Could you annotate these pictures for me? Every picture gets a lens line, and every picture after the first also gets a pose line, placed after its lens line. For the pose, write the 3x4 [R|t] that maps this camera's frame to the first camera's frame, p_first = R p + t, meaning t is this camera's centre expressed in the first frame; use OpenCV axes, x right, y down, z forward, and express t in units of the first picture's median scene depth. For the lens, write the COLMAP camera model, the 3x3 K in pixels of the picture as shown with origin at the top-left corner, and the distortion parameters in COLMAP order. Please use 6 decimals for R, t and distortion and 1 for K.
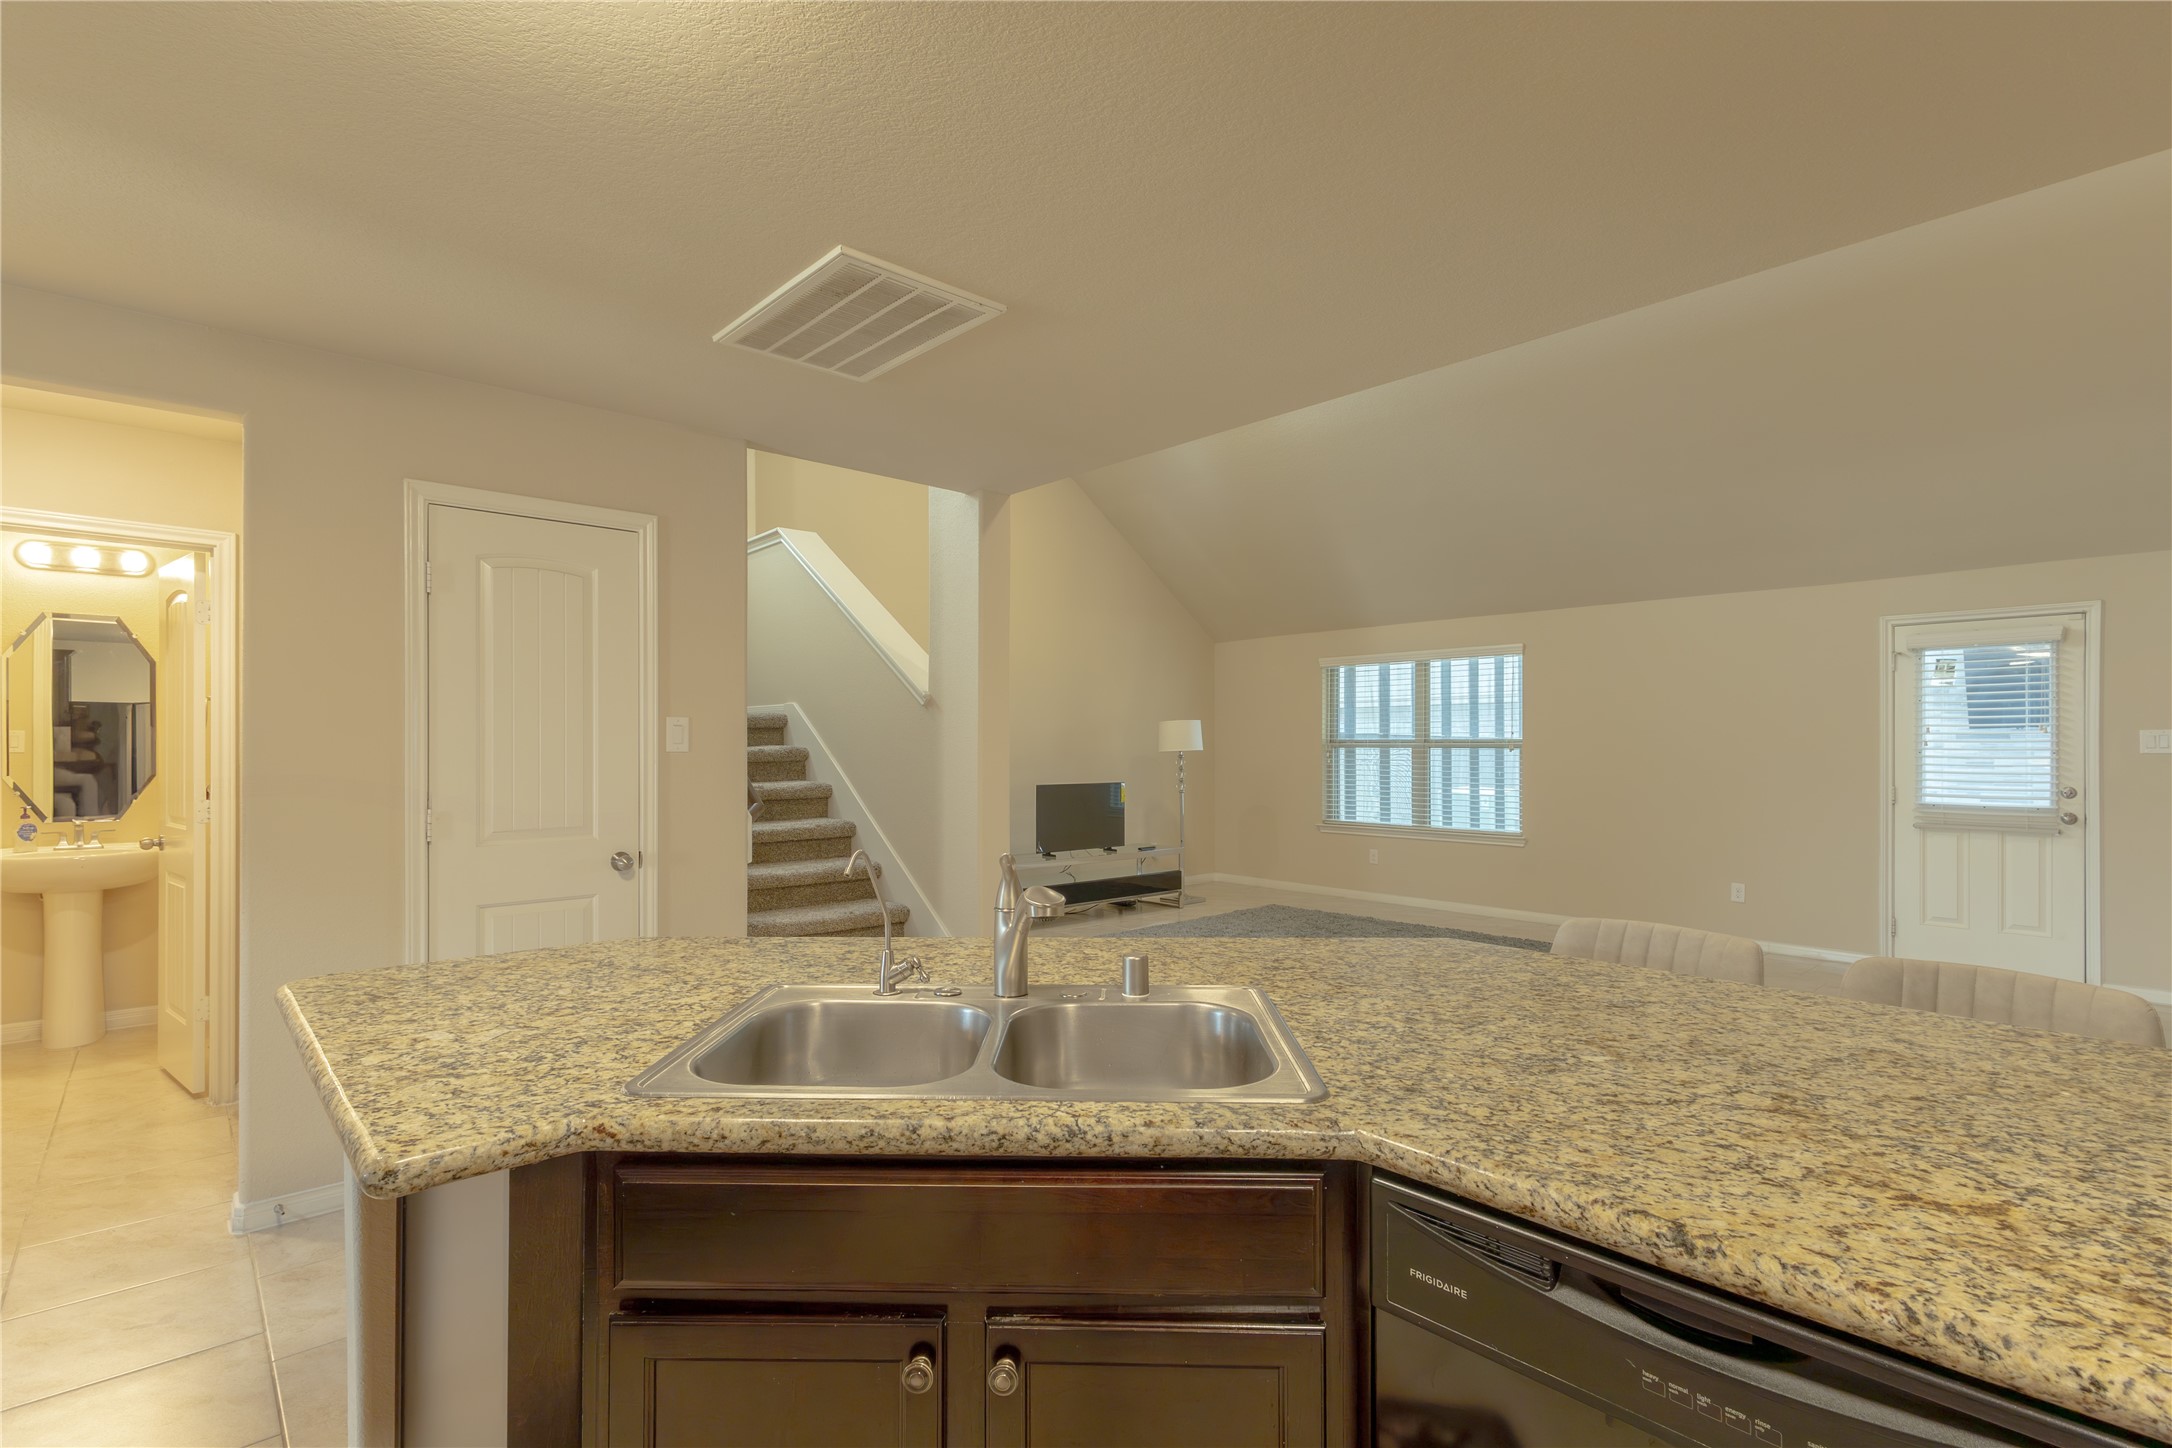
lens RADIAL K [[1027.8, 0, 1073.3], [0, 1027.8, 744.0], [0, 0, 1]] dist [0.003325, 0.001274]
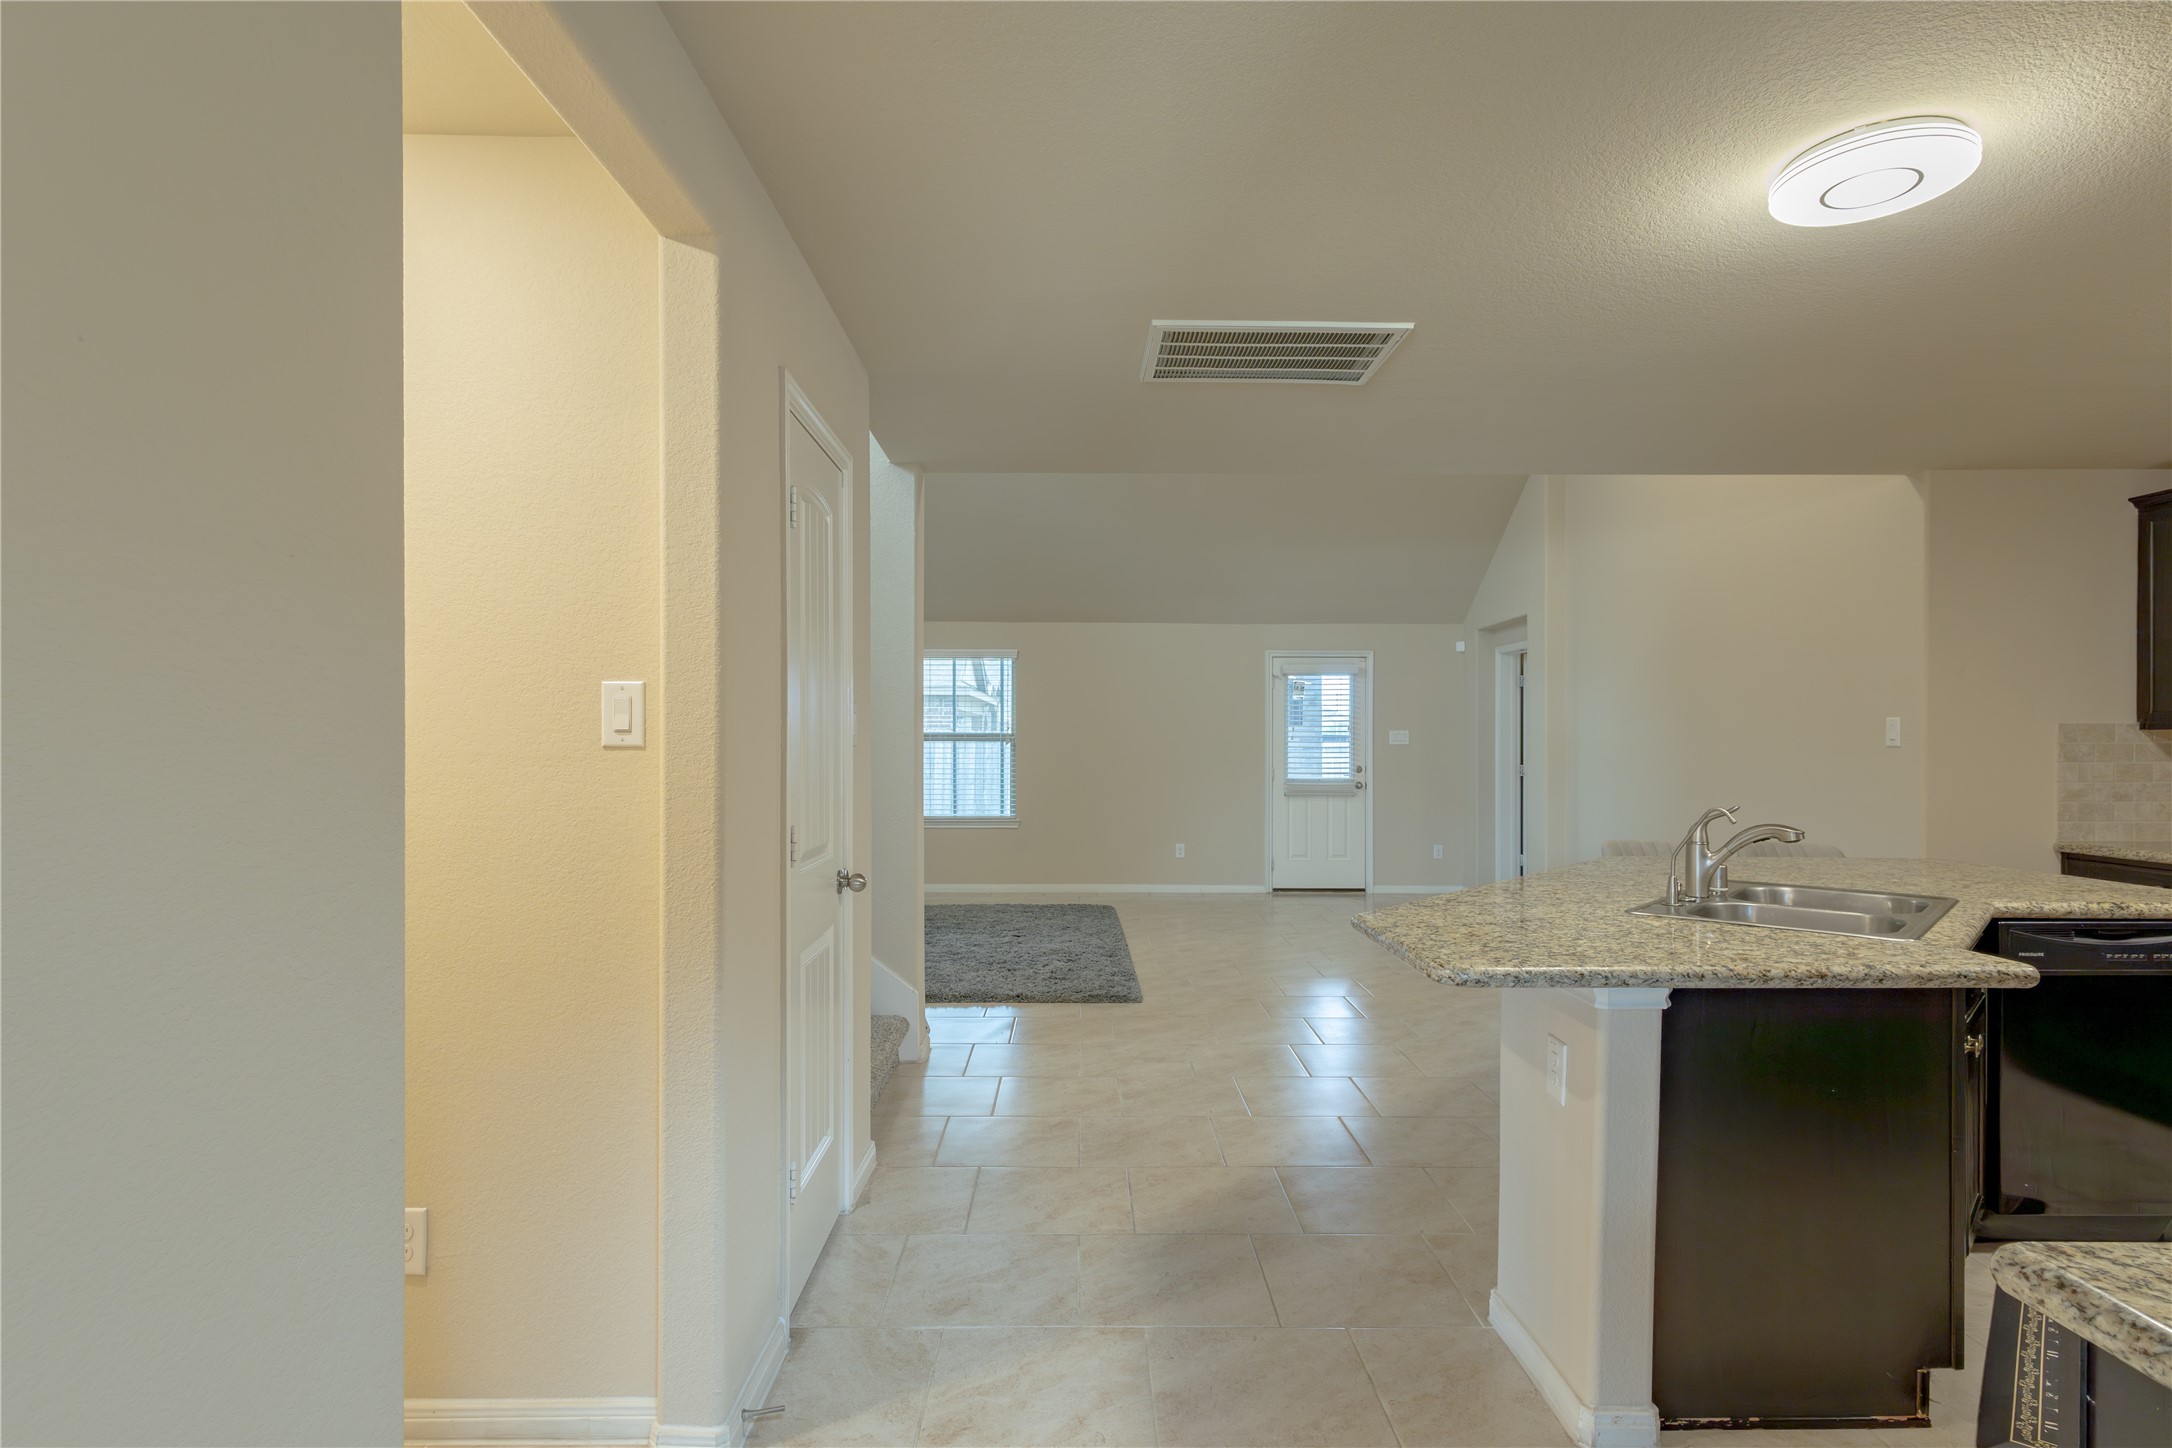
lens RADIAL K [[1093.3, 0, 1161.2], [0, 1093.3, 729.6], [0, 0, 1]] dist [0.026395, 0.000426]
pose [[0.634637, 0.008464, 0.772764, -0.382496], [-0.004010, 0.999963, -0.007659, 0.000126], [-0.772800, 0.001762, 0.634647, 0.112571]]
